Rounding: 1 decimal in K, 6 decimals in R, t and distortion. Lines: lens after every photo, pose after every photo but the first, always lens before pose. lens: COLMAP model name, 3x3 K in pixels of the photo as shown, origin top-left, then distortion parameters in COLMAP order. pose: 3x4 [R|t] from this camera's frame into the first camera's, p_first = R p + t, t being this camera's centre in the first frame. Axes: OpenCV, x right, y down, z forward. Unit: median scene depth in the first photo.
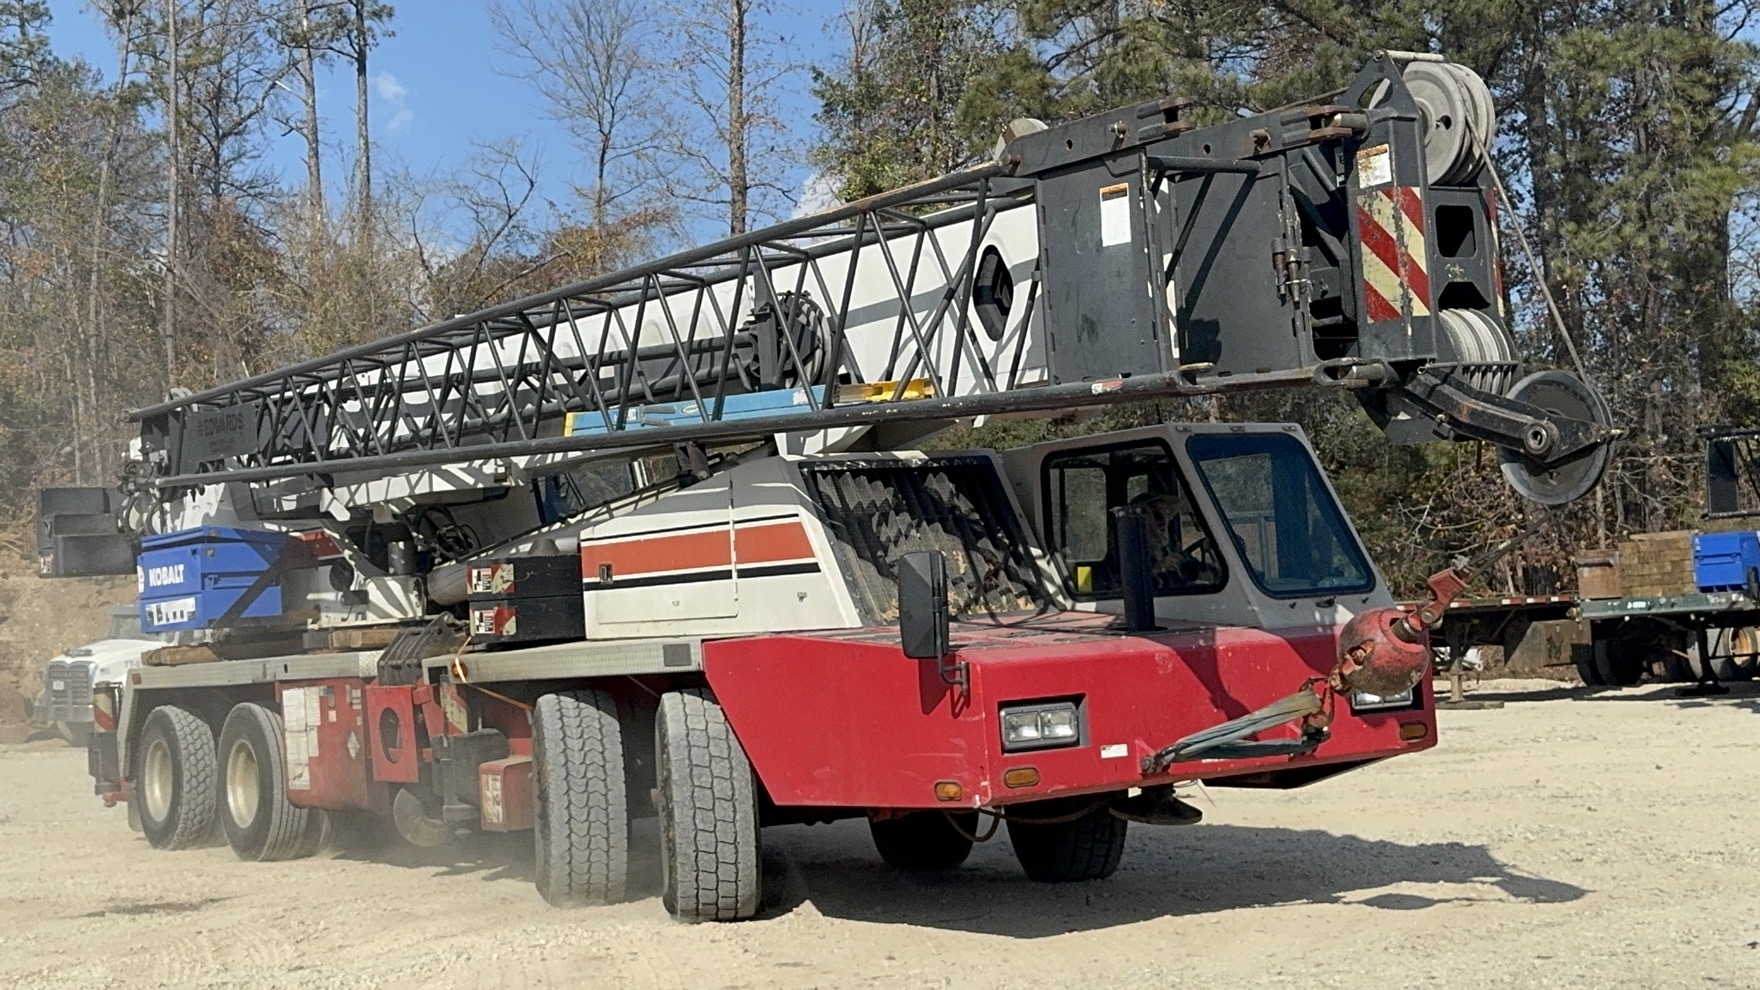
lens RADIAL K [[2547.5, 0, 844.0], [0, 2547.5, 490.7], [0, 0, 1]] dist [0.167052, -0.014964]
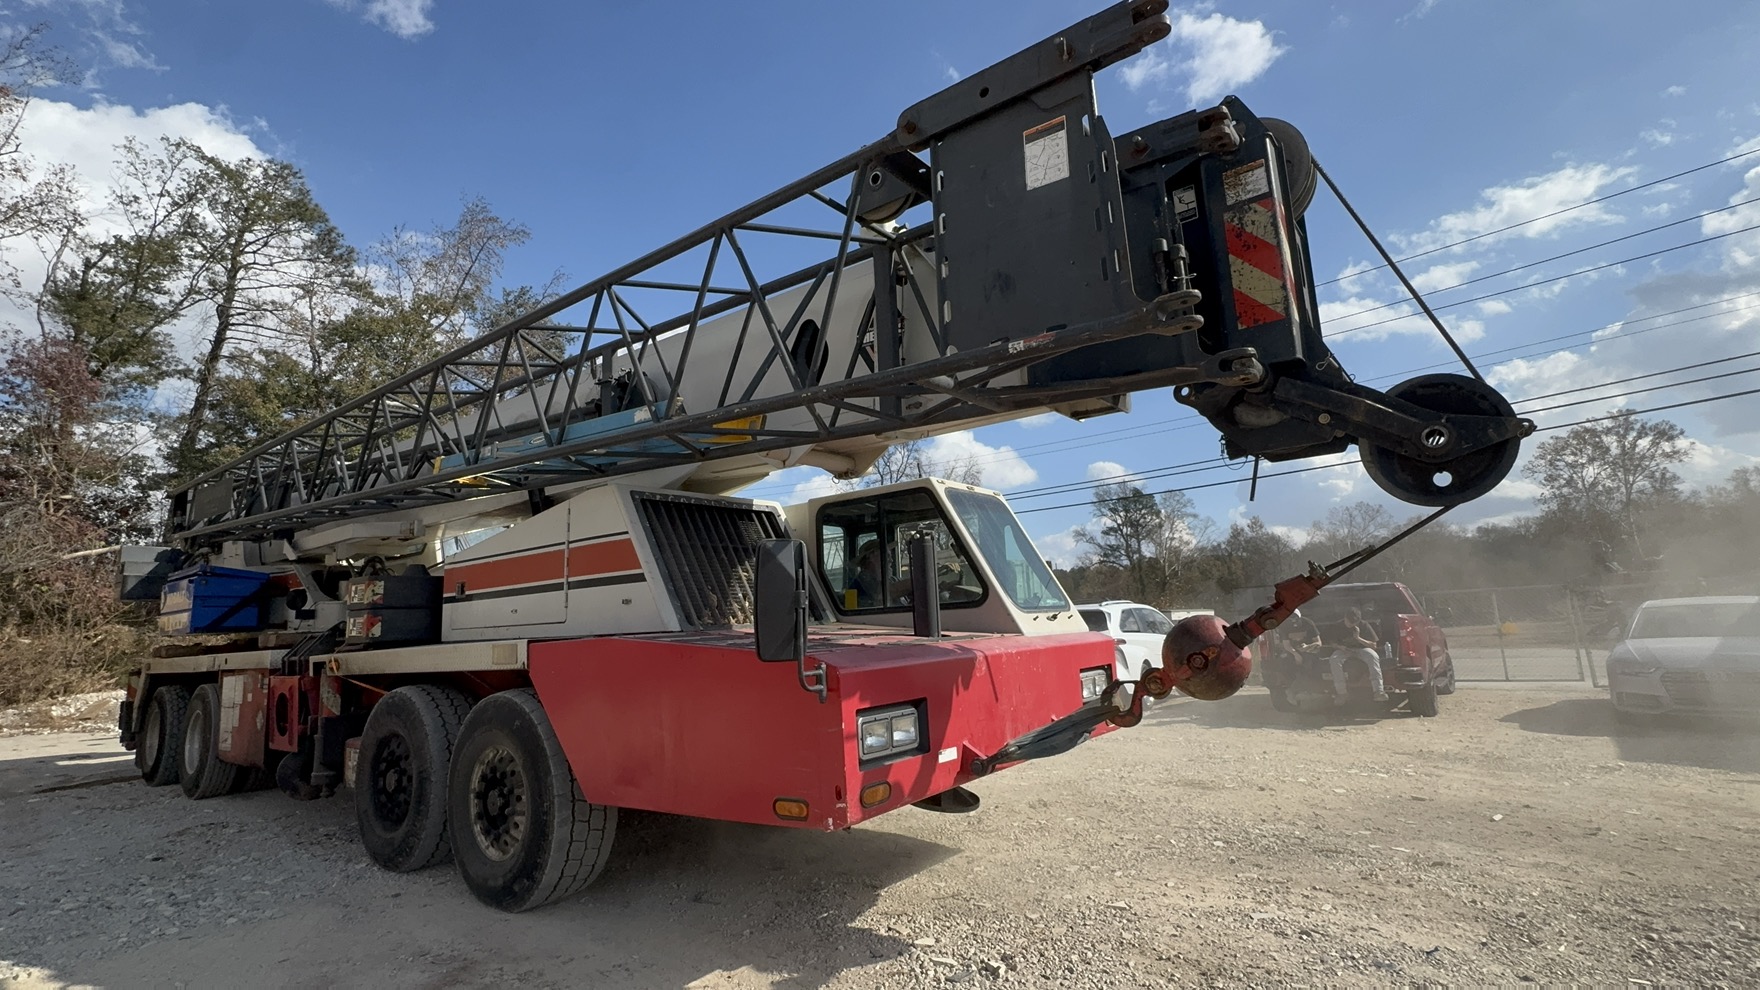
lens RADIAL K [[781.5, 0, 880.0], [0, 781.5, 495.0], [0, 0, 1]] dist [0.002442, 0.000224]
pose [[0.949596, 0.070571, 0.305430, -0.017698], [-0.027708, 0.989413, -0.142460, 0.038043], [-0.312249, 0.126817, 0.941498, 0.595281]]
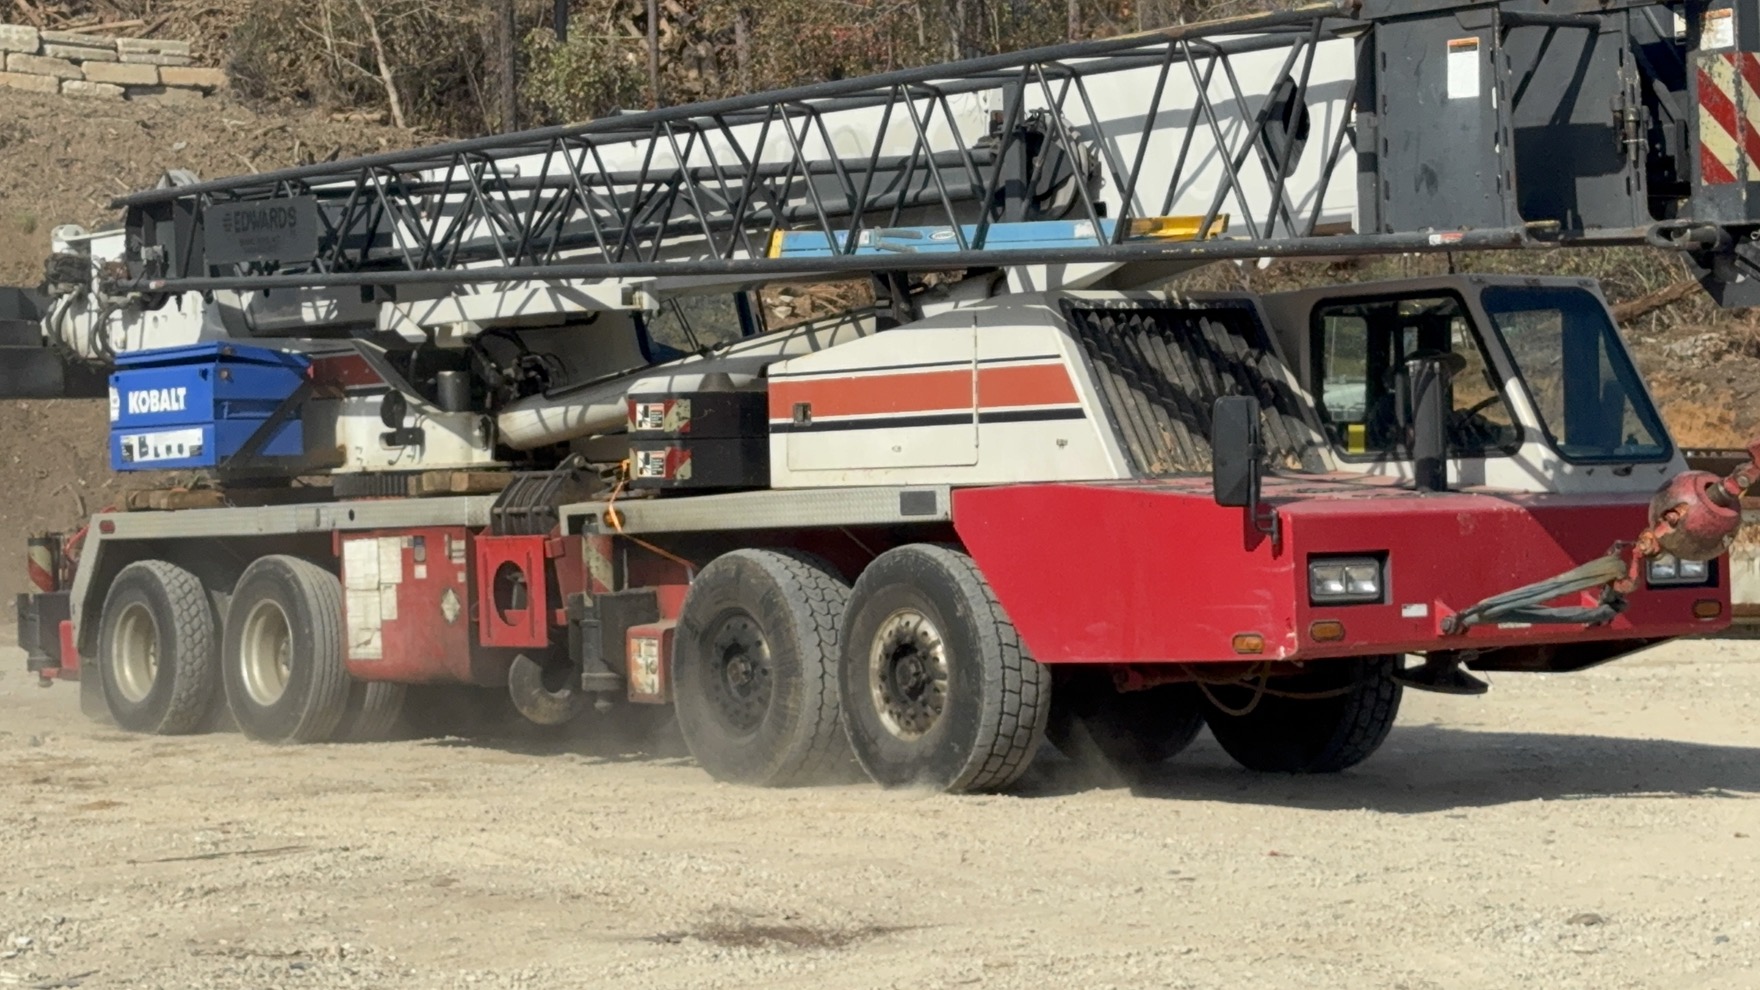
lens RADIAL K [[4271.3, 0, 880.0], [0, 4271.3, 495.0], [0, 0, 1]] dist [0.064544, 0.993542]
pose [[0.997089, 0.038642, 0.065722, -0.173252], [-0.041072, 0.998506, 0.036041, 0.006422], [-0.064231, -0.038636, 0.997187, -0.511855]]
